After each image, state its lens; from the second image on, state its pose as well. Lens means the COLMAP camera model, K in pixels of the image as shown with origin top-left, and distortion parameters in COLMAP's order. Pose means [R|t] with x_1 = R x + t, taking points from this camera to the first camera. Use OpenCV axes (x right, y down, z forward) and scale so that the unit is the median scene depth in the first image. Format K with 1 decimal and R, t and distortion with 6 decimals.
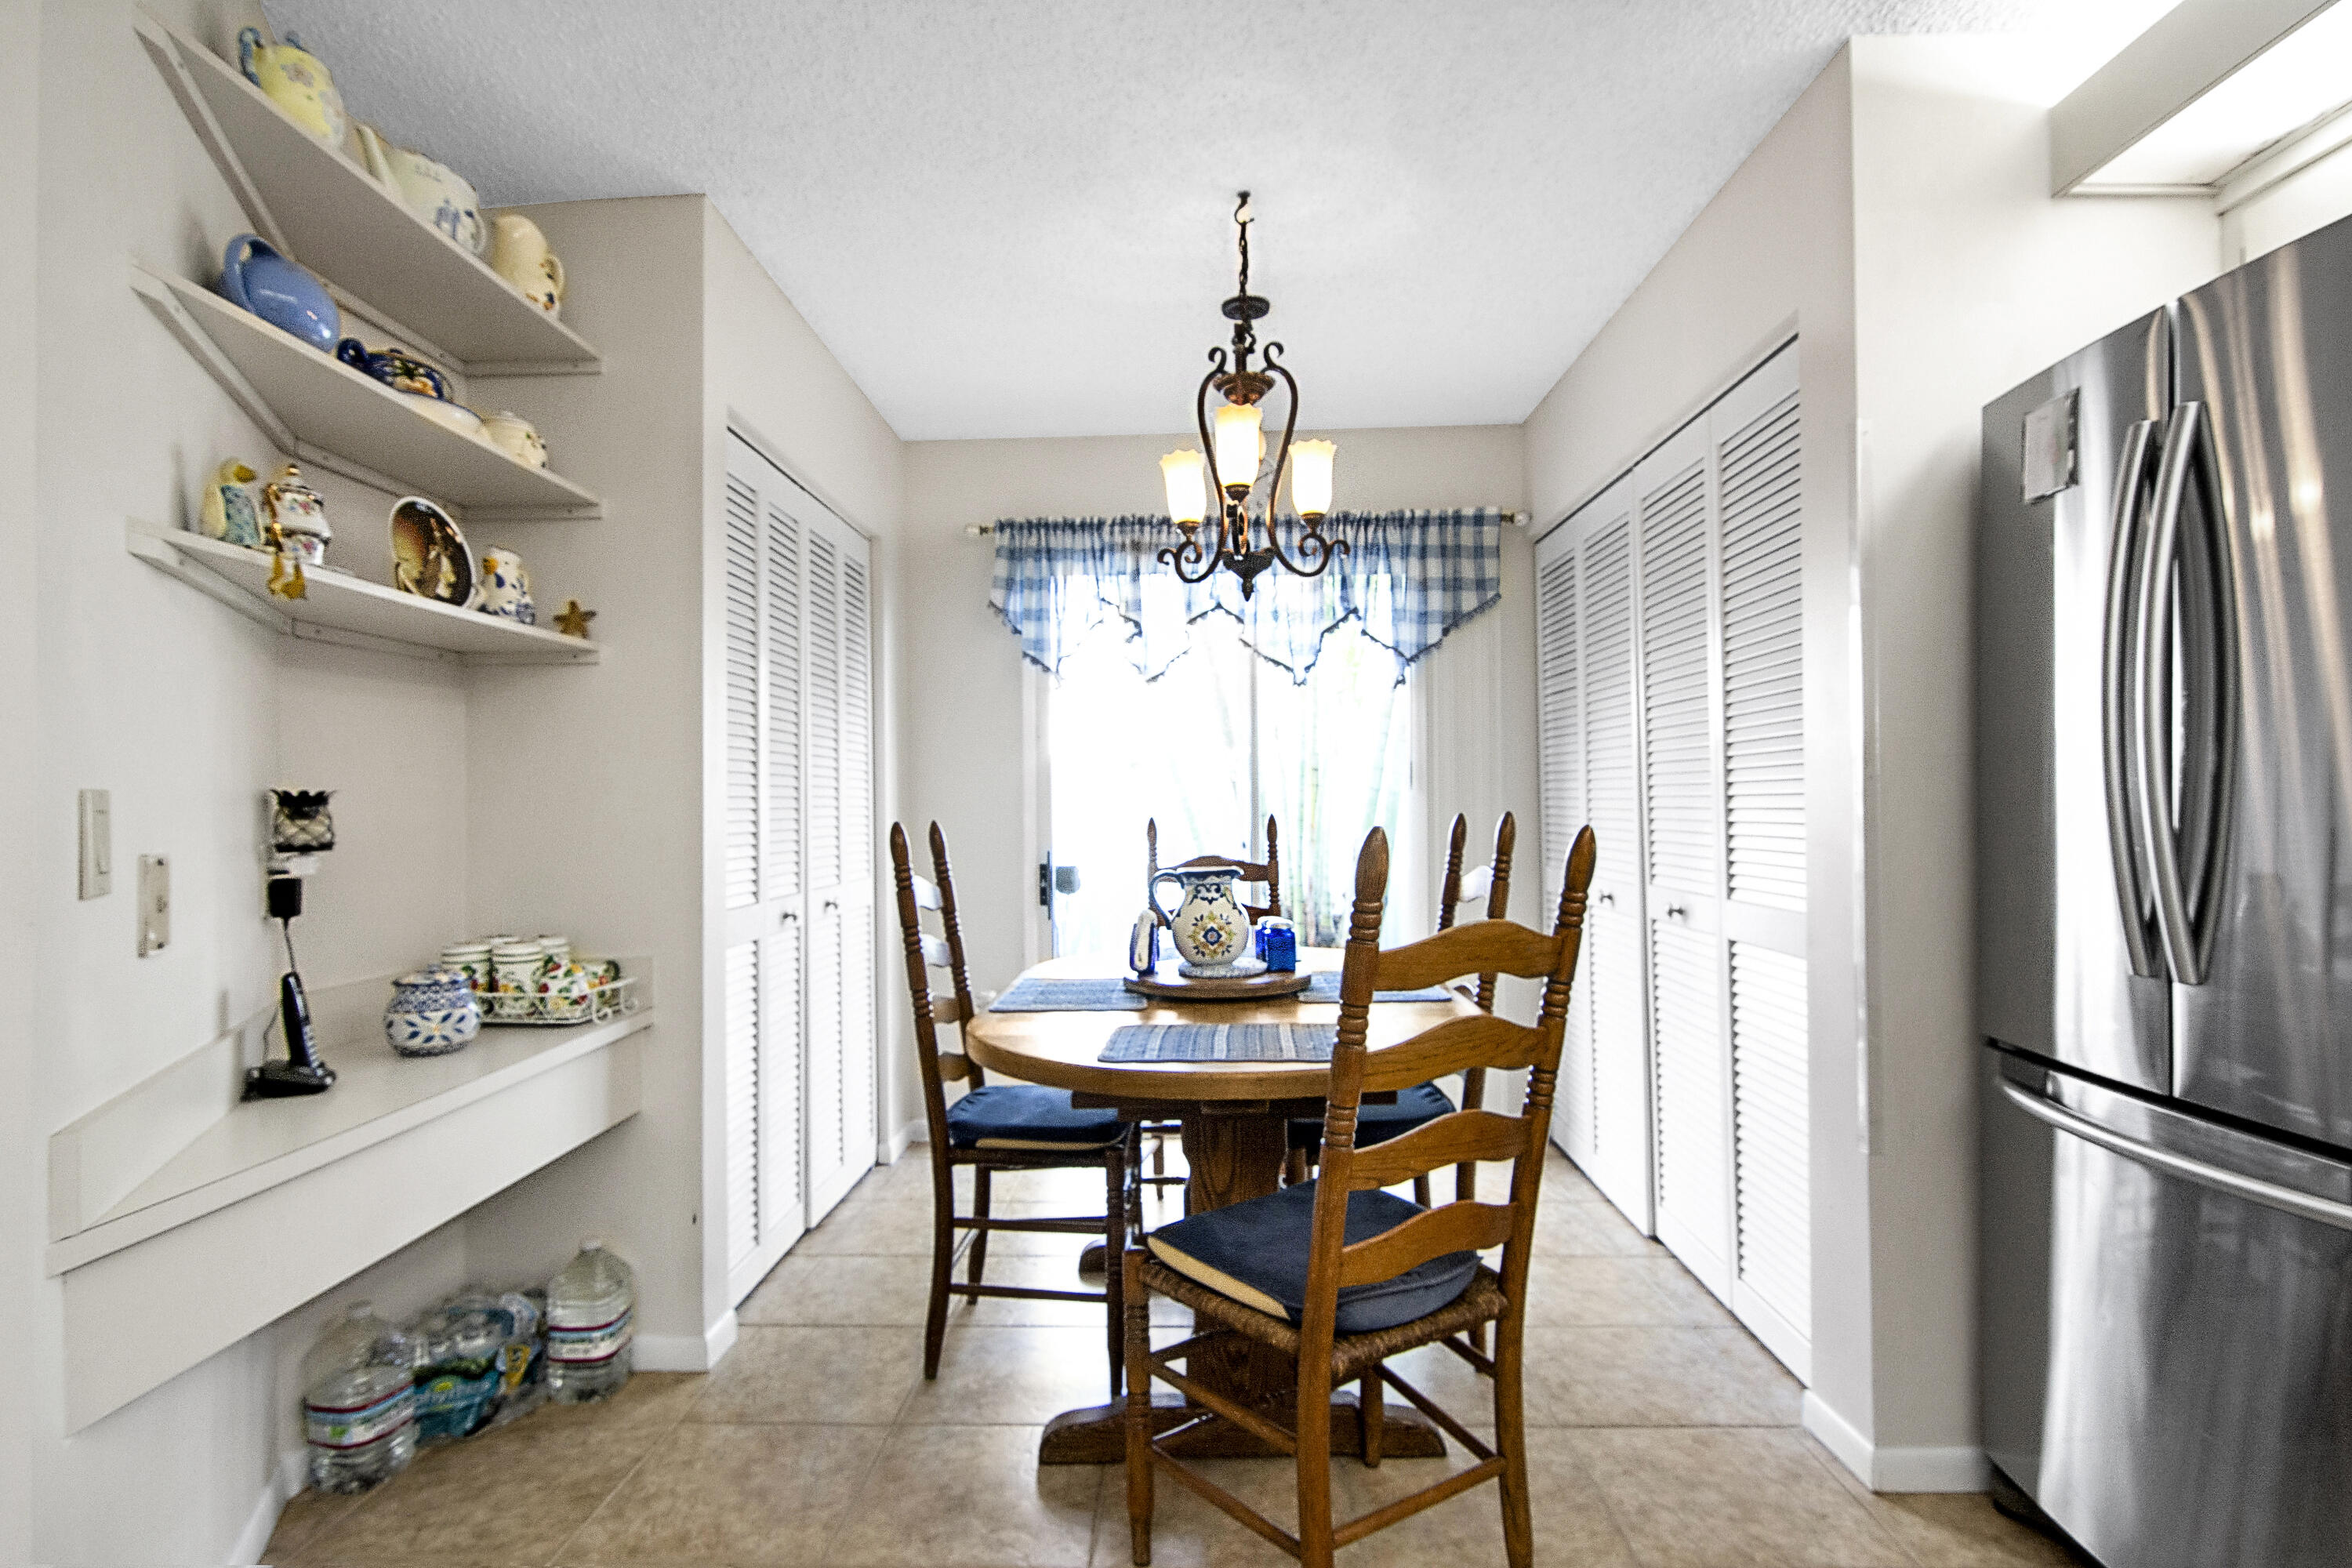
lens RADIAL K [[1139.1, 0, 1165.5], [0, 1139.1, 800.9], [0, 0, 1]] dist [-0.003102, -0.016369]
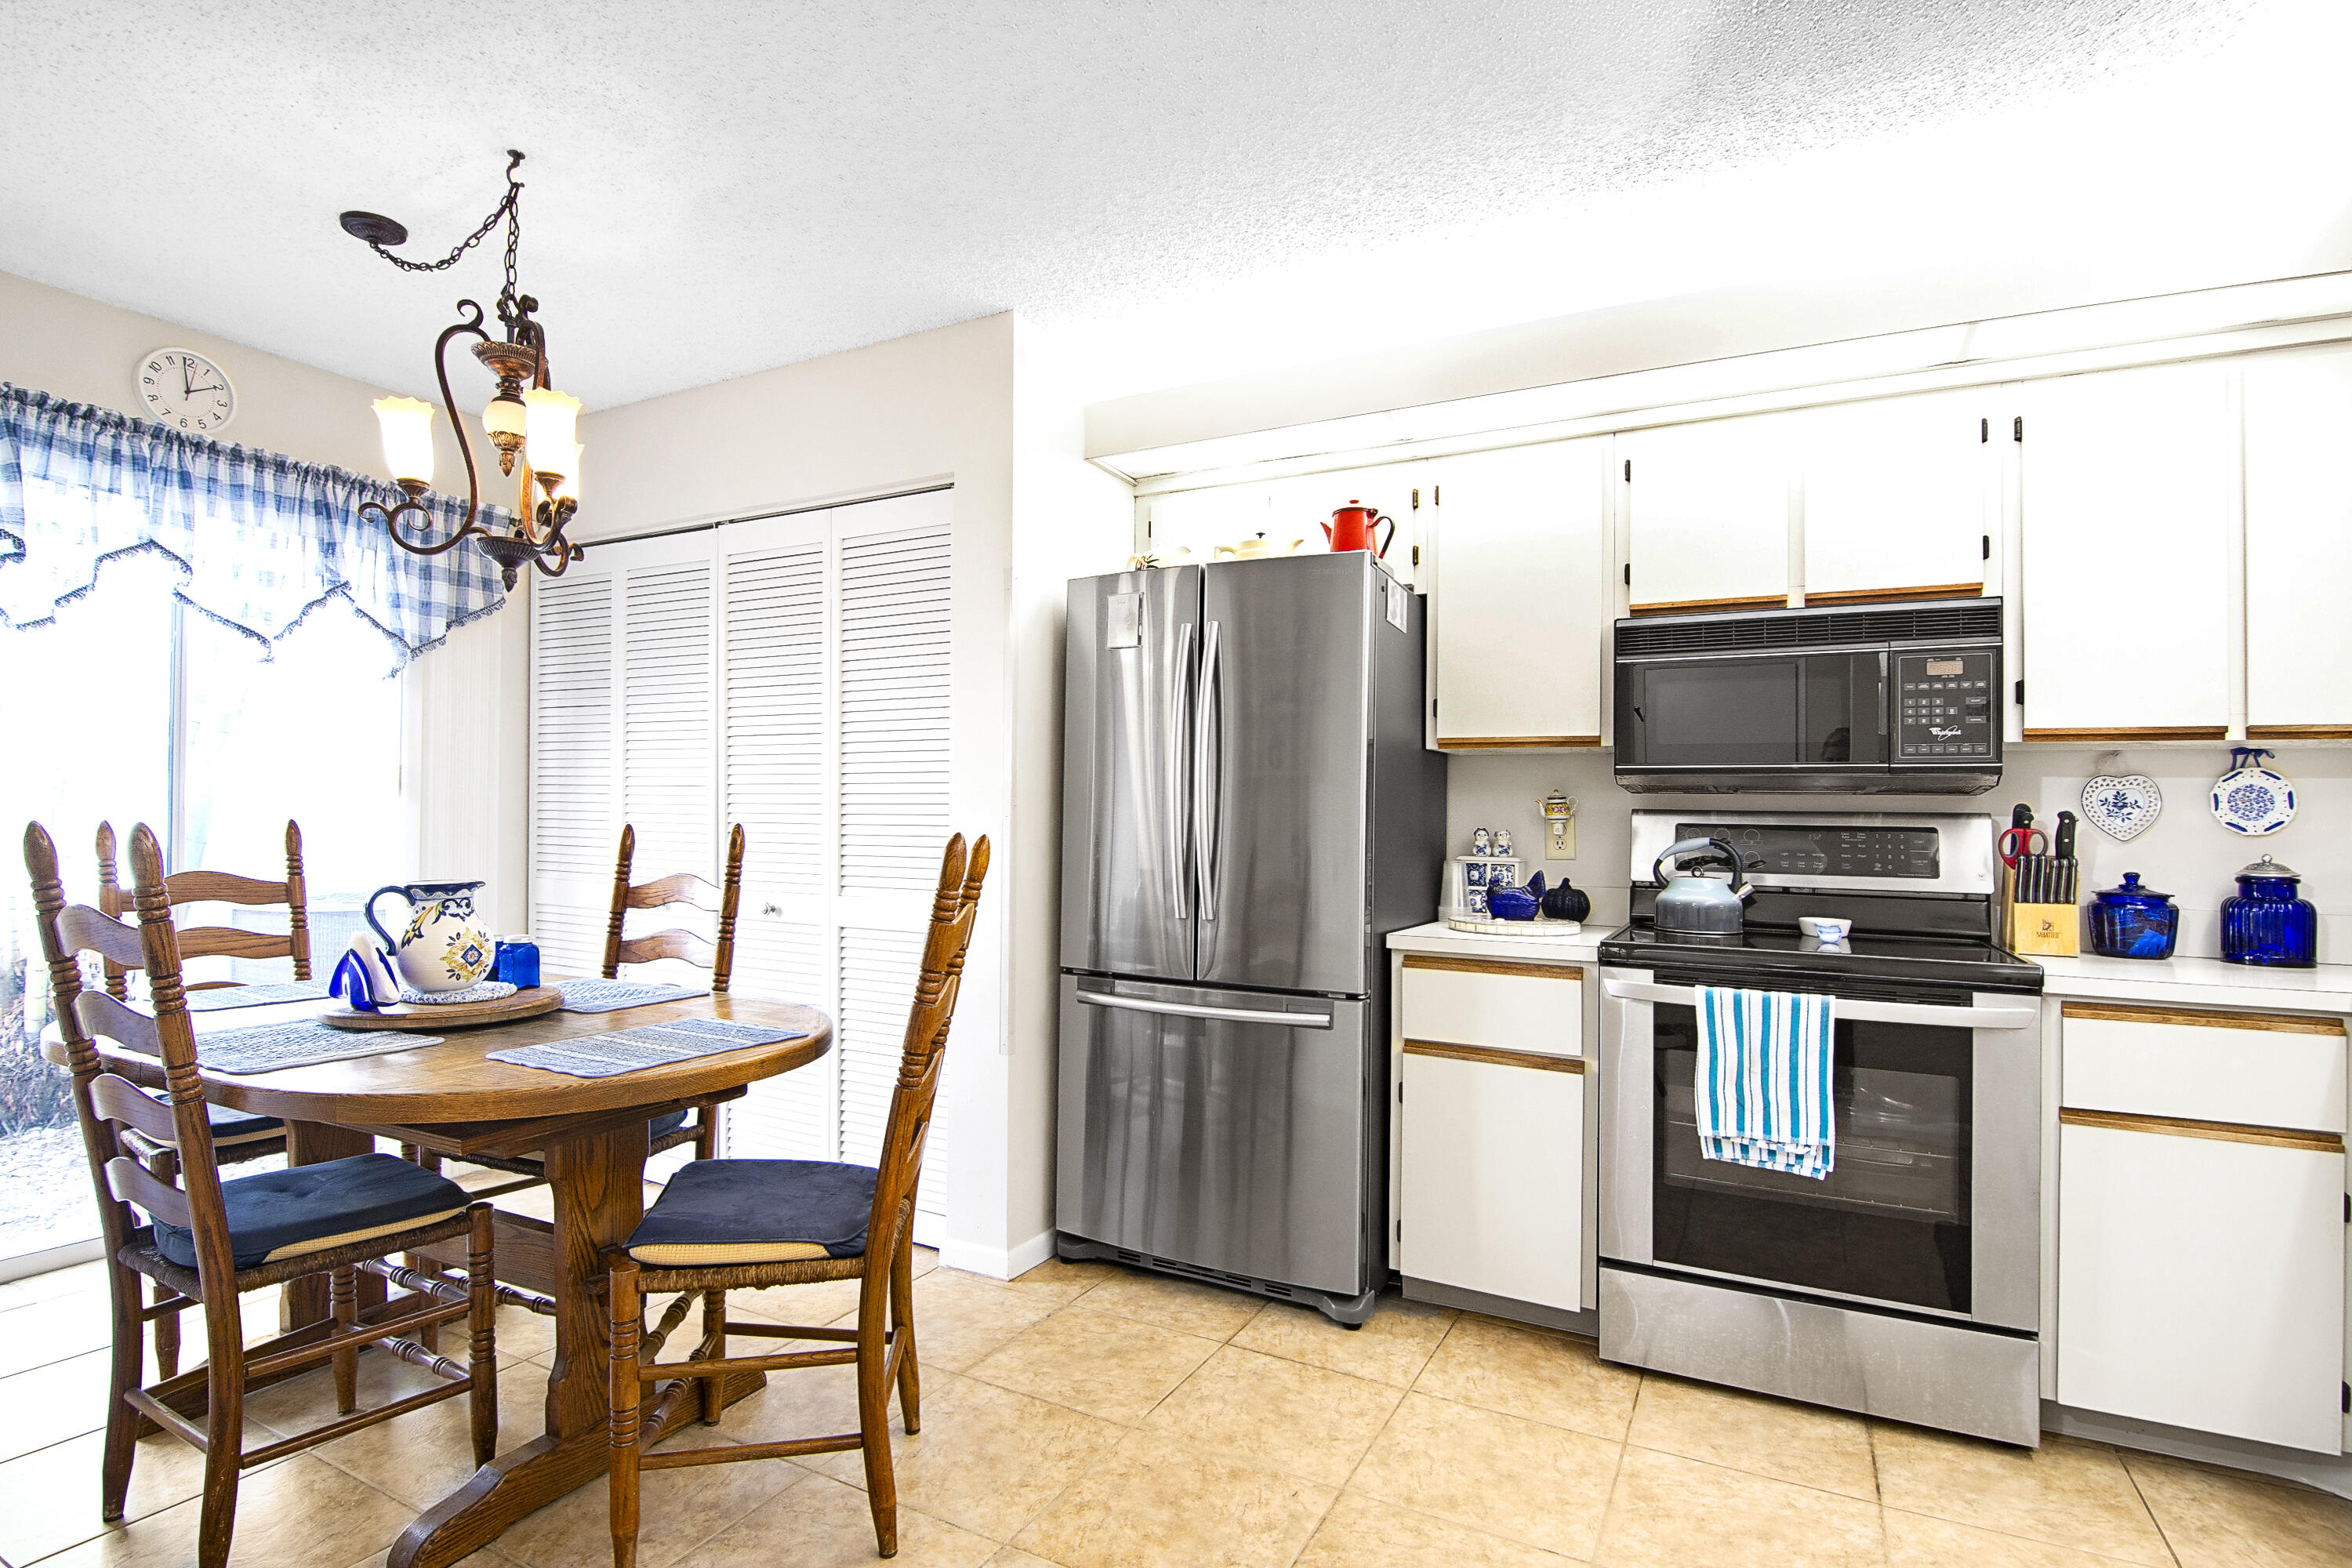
lens RADIAL K [[1139.1, 0, 1165.5], [0, 1139.1, 800.9], [0, 0, 1]] dist [-0.003102, -0.016369]
pose [[0.436054, 0.036664, 0.899174, -0.324478], [-0.021402, 0.999310, -0.030368, 0.007719], [-0.899666, -0.006002, 0.436537, 0.073910]]
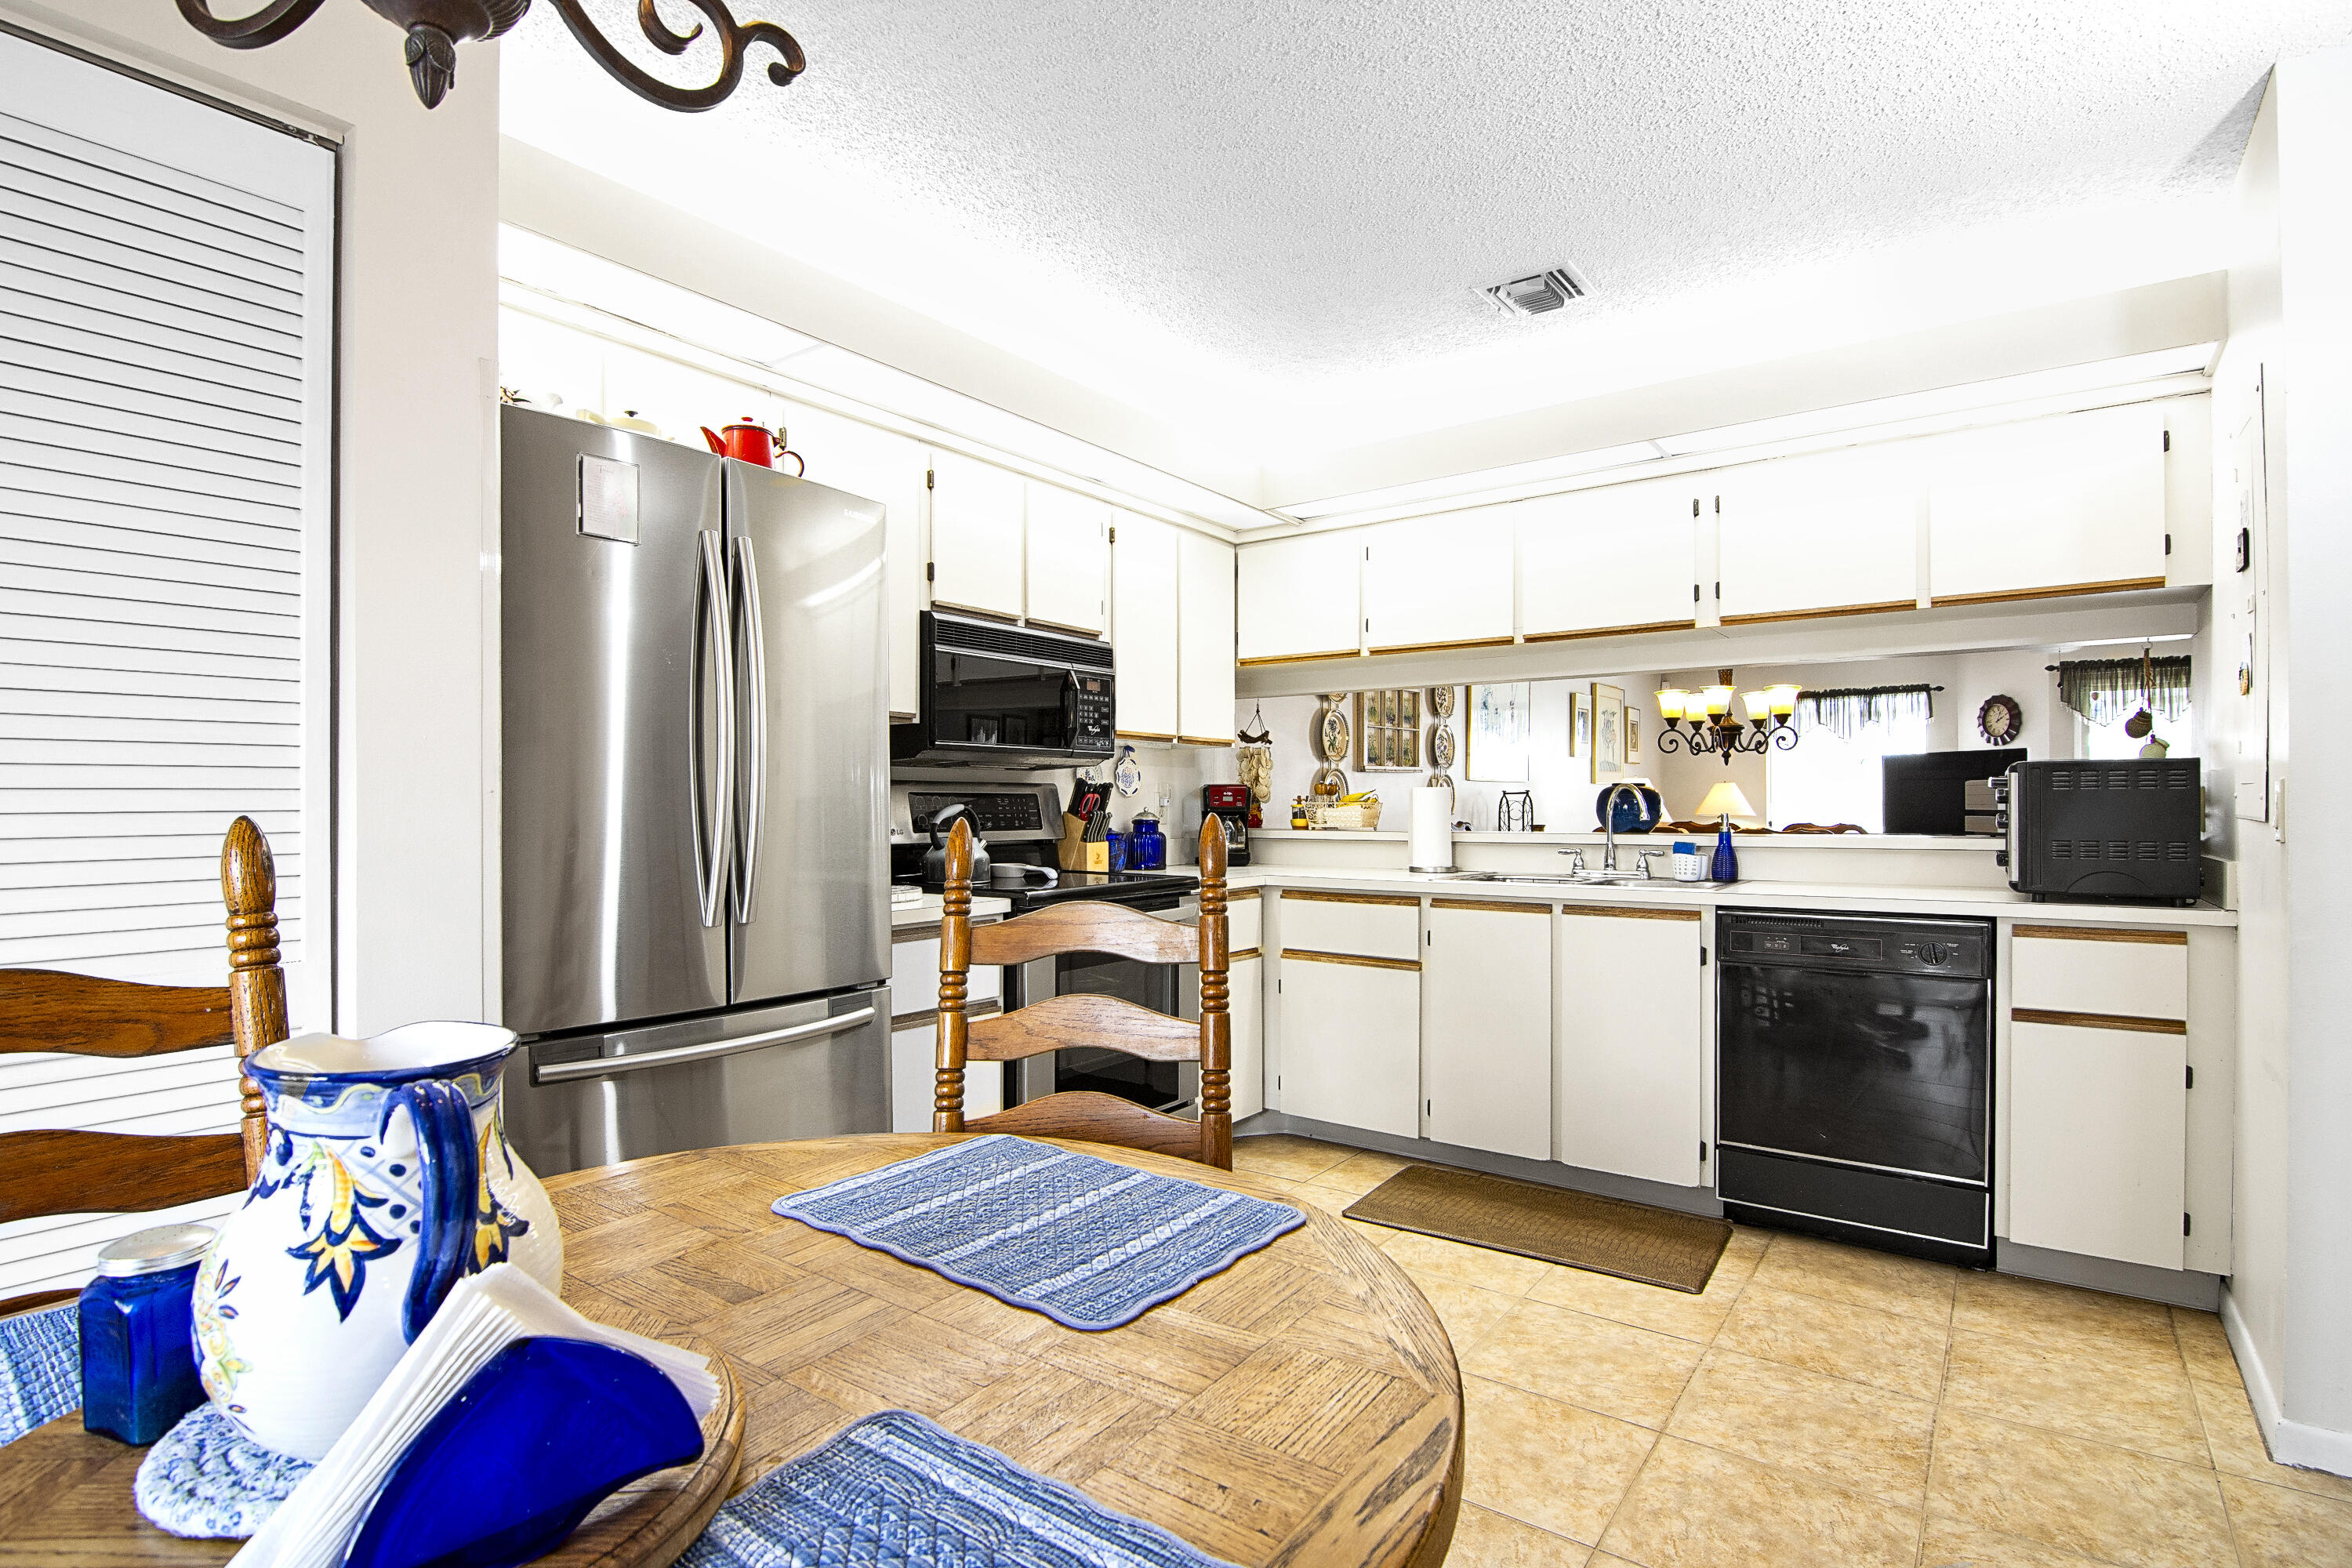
lens RADIAL K [[1134.8, 0, 1167.2], [0, 1134.8, 779.8], [0, 0, 1]] dist [-0.000871, -0.016098]
pose [[-0.821933, 0.021960, 0.569160, -0.152614], [0.010445, 0.999670, -0.023487, 0.005066], [-0.569488, -0.013360, -0.821891, 0.681125]]
